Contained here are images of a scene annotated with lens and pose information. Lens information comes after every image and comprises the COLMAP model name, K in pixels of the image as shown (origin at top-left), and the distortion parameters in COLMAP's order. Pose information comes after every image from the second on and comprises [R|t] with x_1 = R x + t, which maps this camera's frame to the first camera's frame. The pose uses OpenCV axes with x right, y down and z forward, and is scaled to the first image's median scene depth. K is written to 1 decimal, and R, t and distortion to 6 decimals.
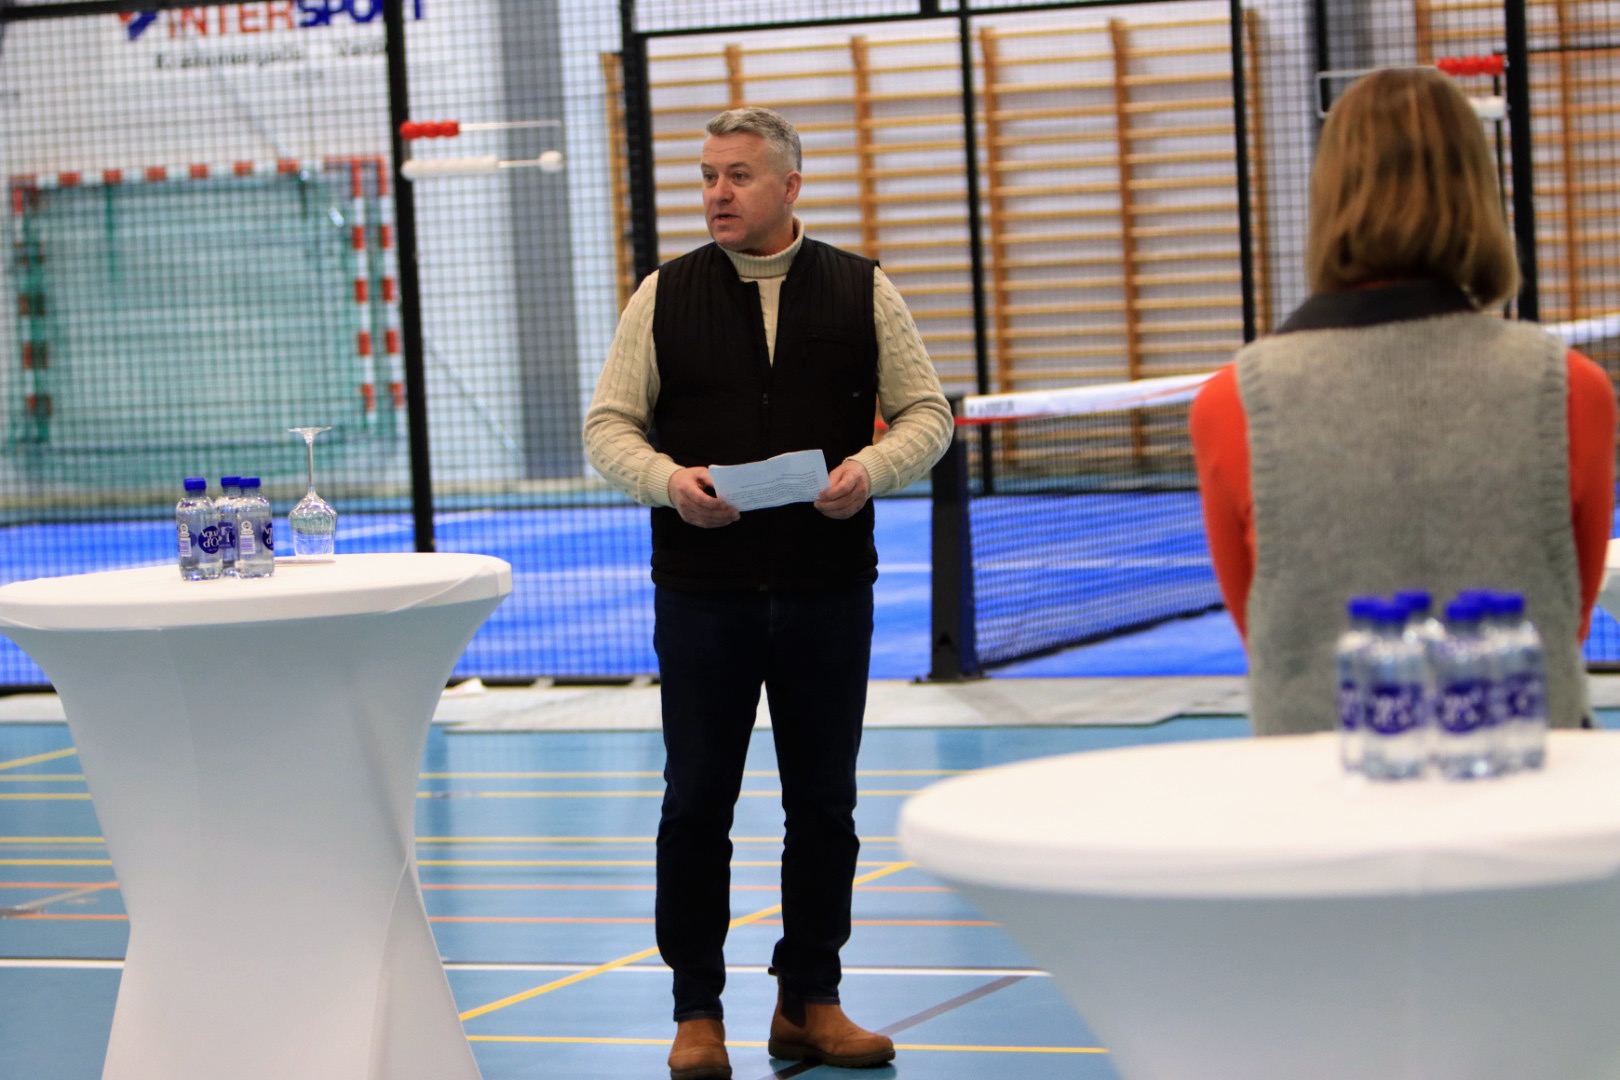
lens RADIAL K [[5197.5, 0, 803.2], [0, 5197.5, 541.9], [0, 0, 1]] dist [0.154936, 0.000000]
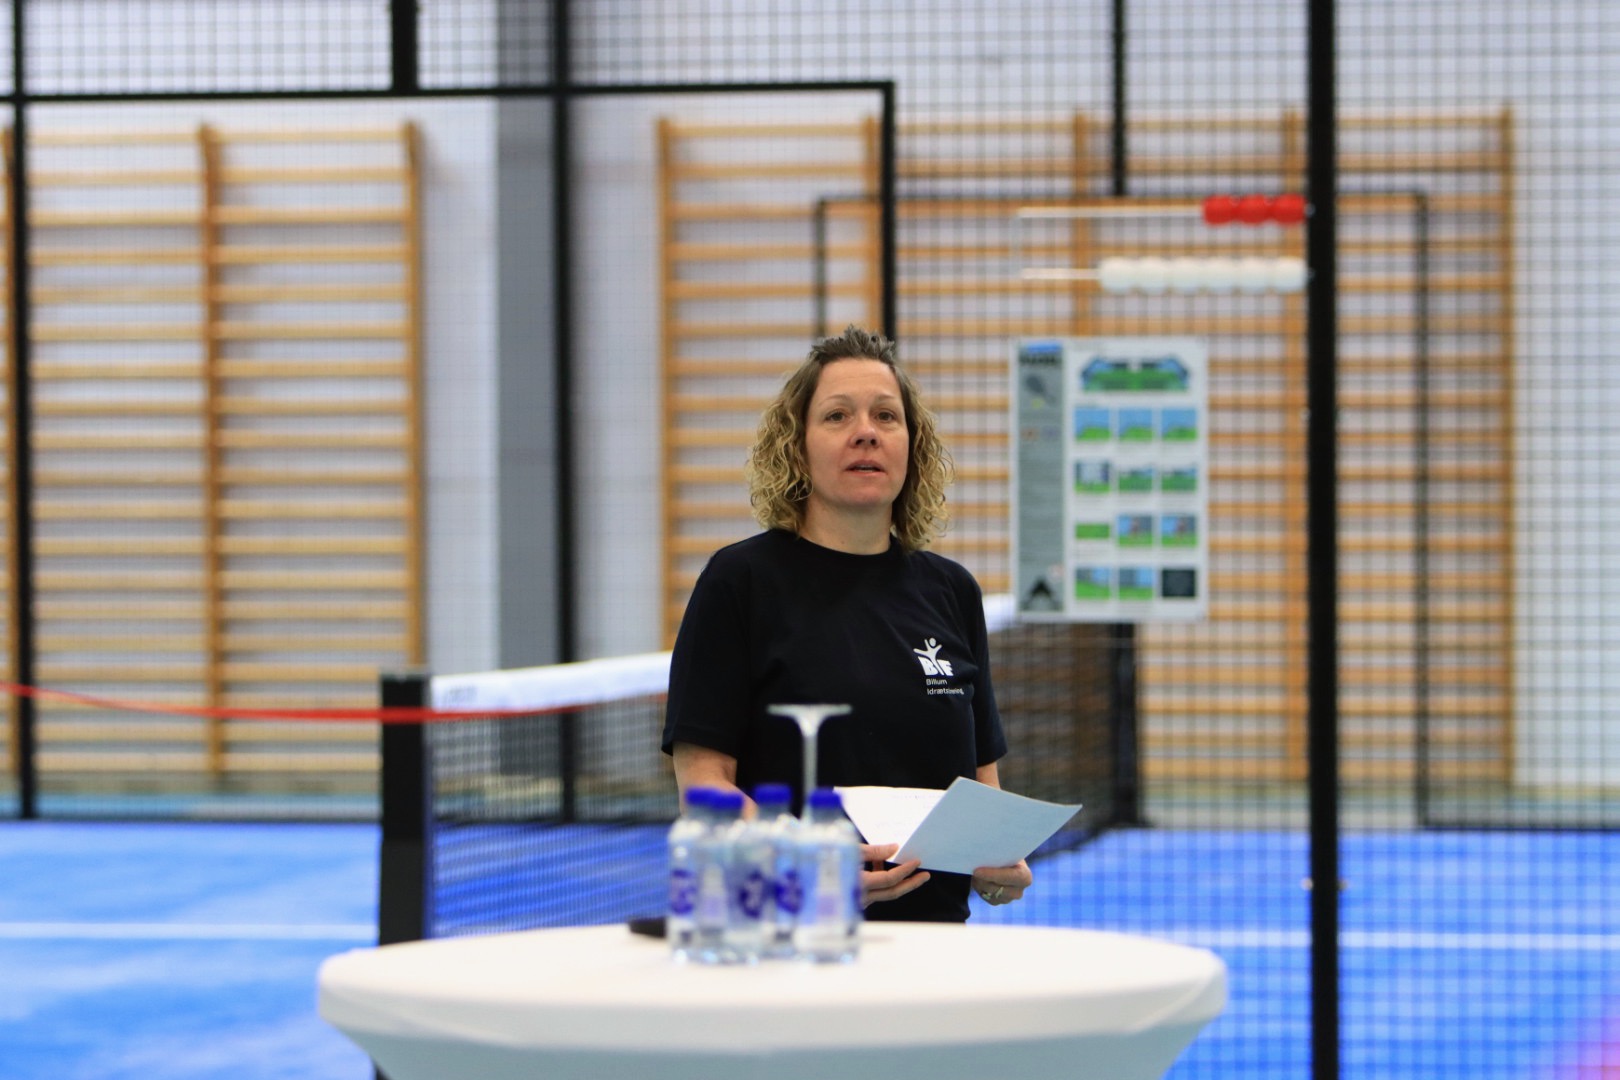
lens RADIAL K [[7308.8, 0, 808.6], [0, 7308.8, 541.9], [0, 0, 1]] dist [0.617548, 0.000000]
pose [[0.970411, 0.034775, 0.238942, -0.090223], [-0.023338, 0.998450, -0.050533, 0.000406], [-0.240329, 0.043461, 0.969718, 0.058094]]
